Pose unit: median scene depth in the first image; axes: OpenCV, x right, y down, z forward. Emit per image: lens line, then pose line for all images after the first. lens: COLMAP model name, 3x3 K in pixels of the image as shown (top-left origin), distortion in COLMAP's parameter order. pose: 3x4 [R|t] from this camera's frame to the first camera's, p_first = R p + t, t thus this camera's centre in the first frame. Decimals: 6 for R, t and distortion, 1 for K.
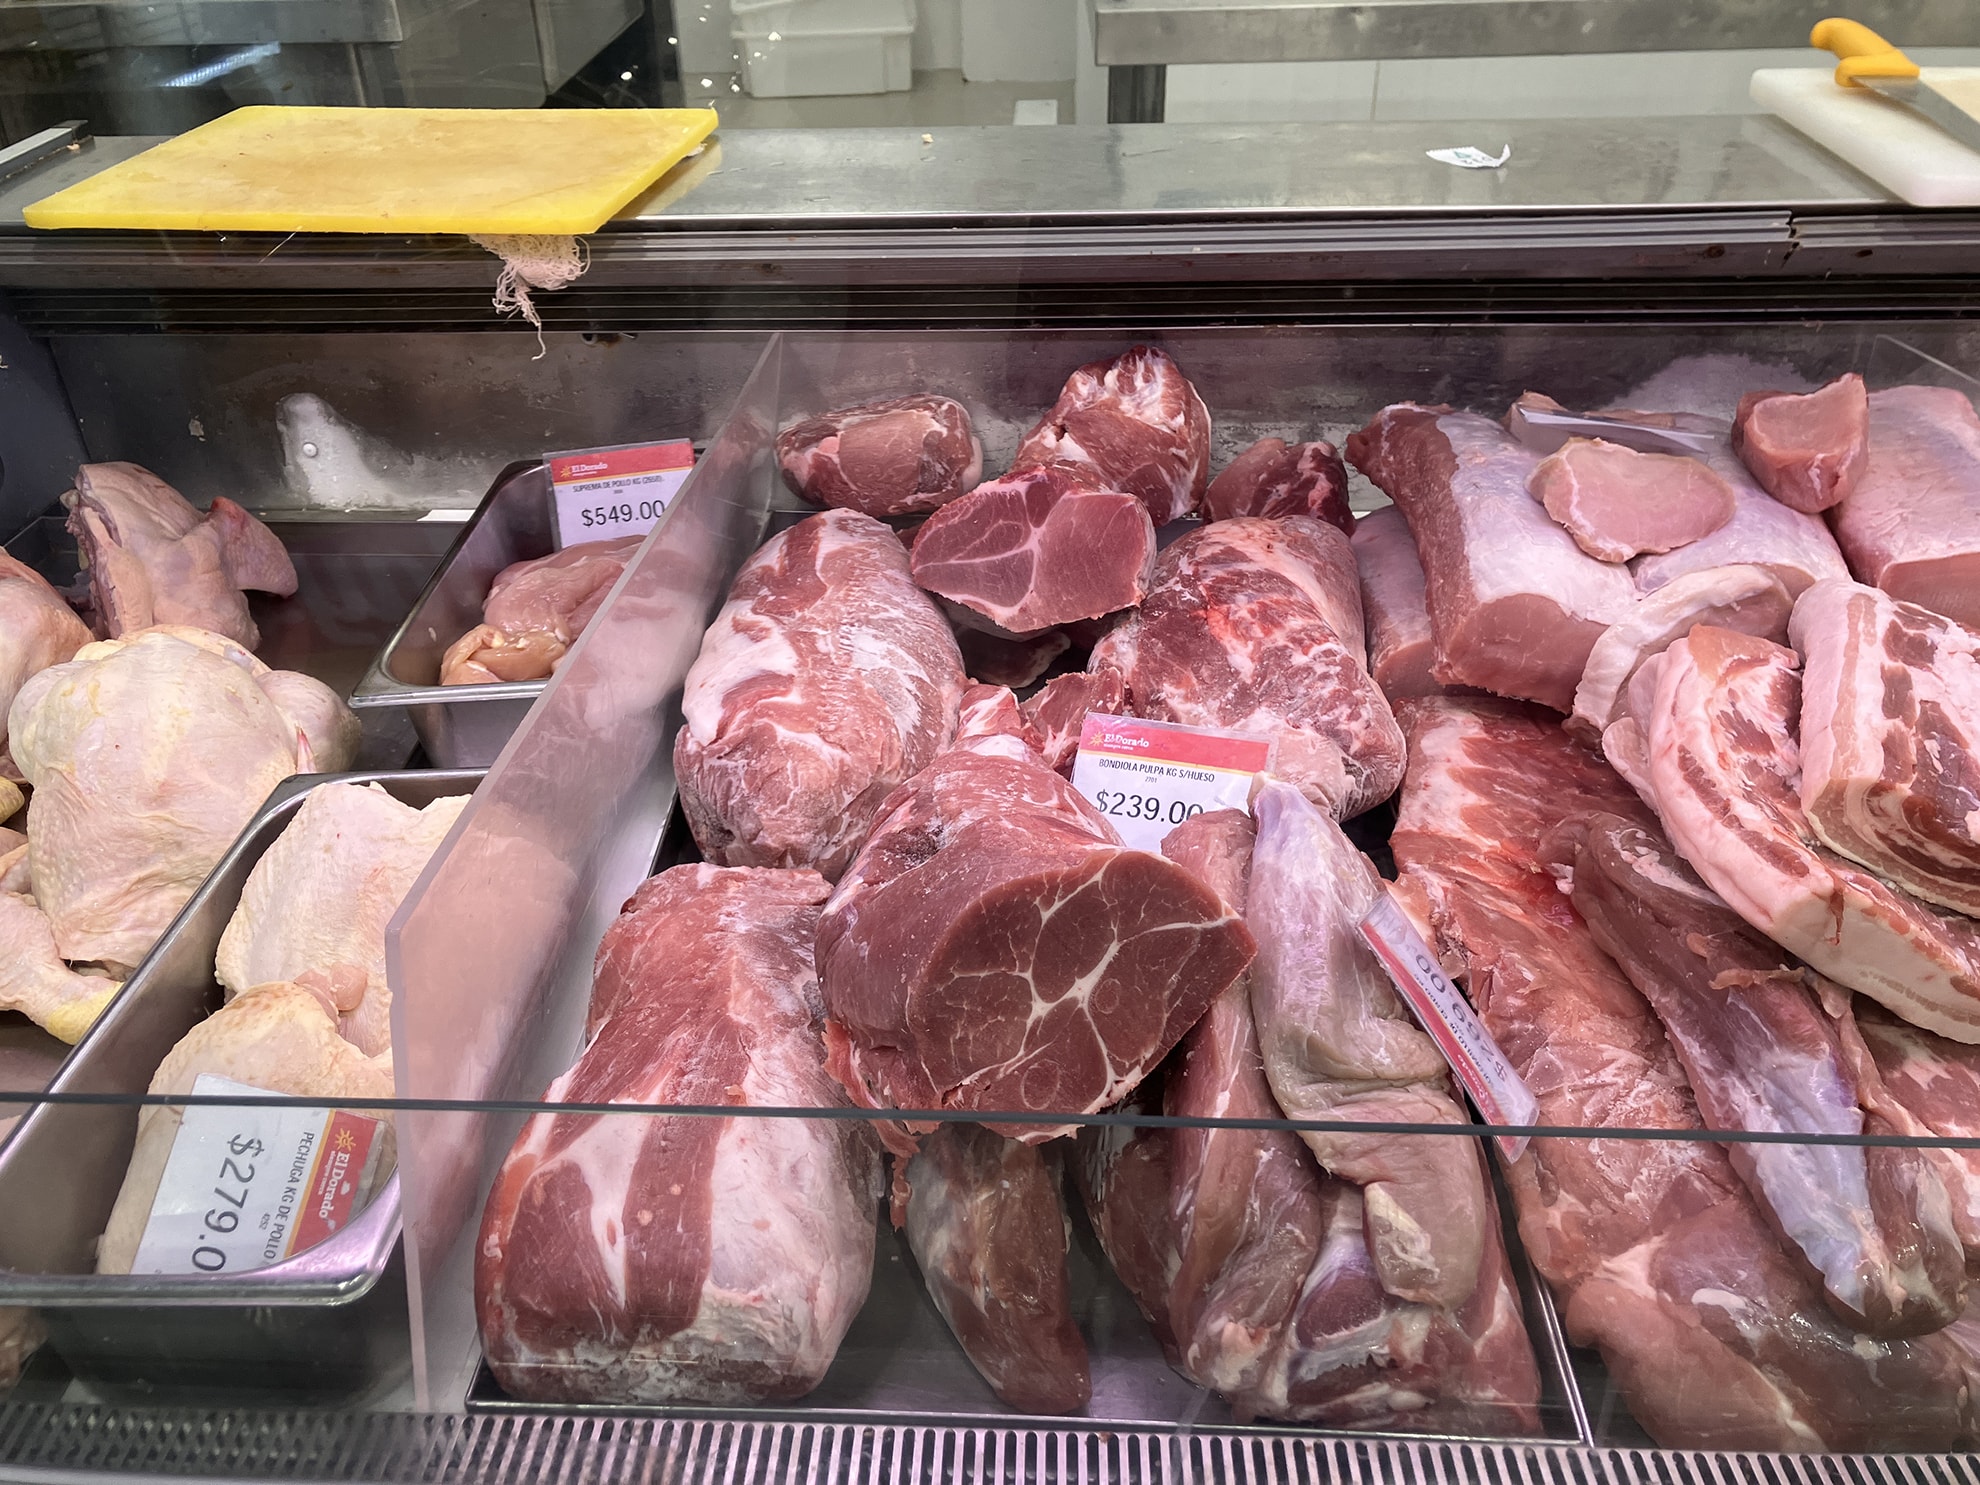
lens RADIAL K [[1809.4, 0, 914.0], [0, 1809.4, 744.7], [0, 0, 1]] dist [0.144482, -0.256842]
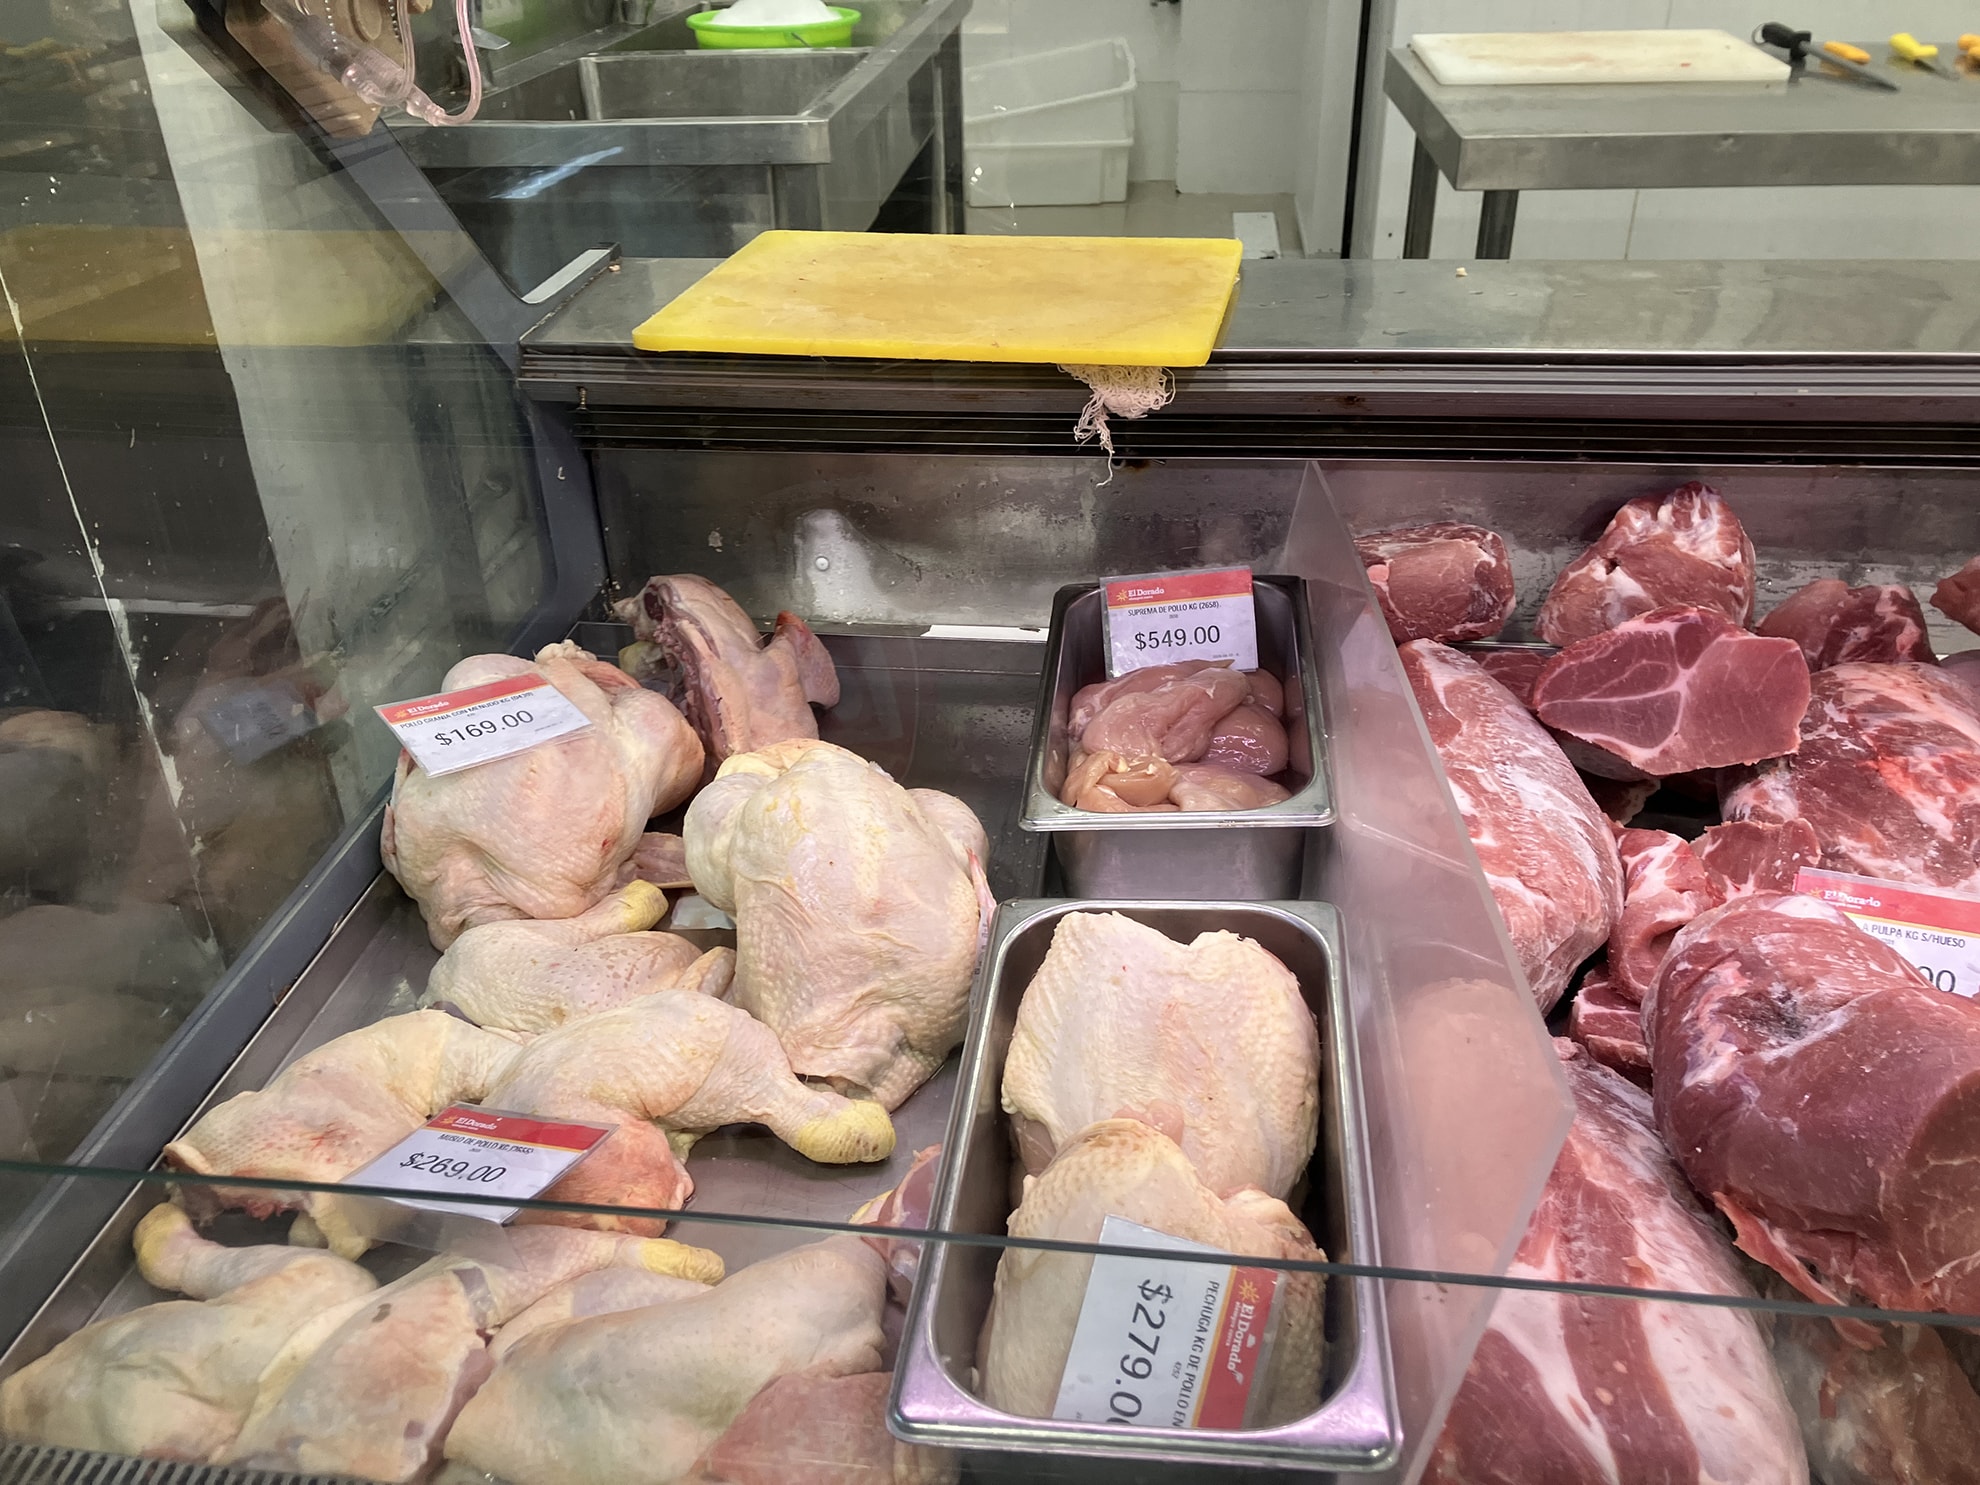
lens RADIAL K [[1809.4, 0, 914.0], [0, 1809.4, 744.7], [0, 0, 1]] dist [0.144482, -0.256842]
pose [[0.998038, 0.035049, -0.051889, -0.291578], [-0.037598, 0.998091, -0.048994, -0.015008], [0.050073, 0.050848, 0.997450, -0.006159]]
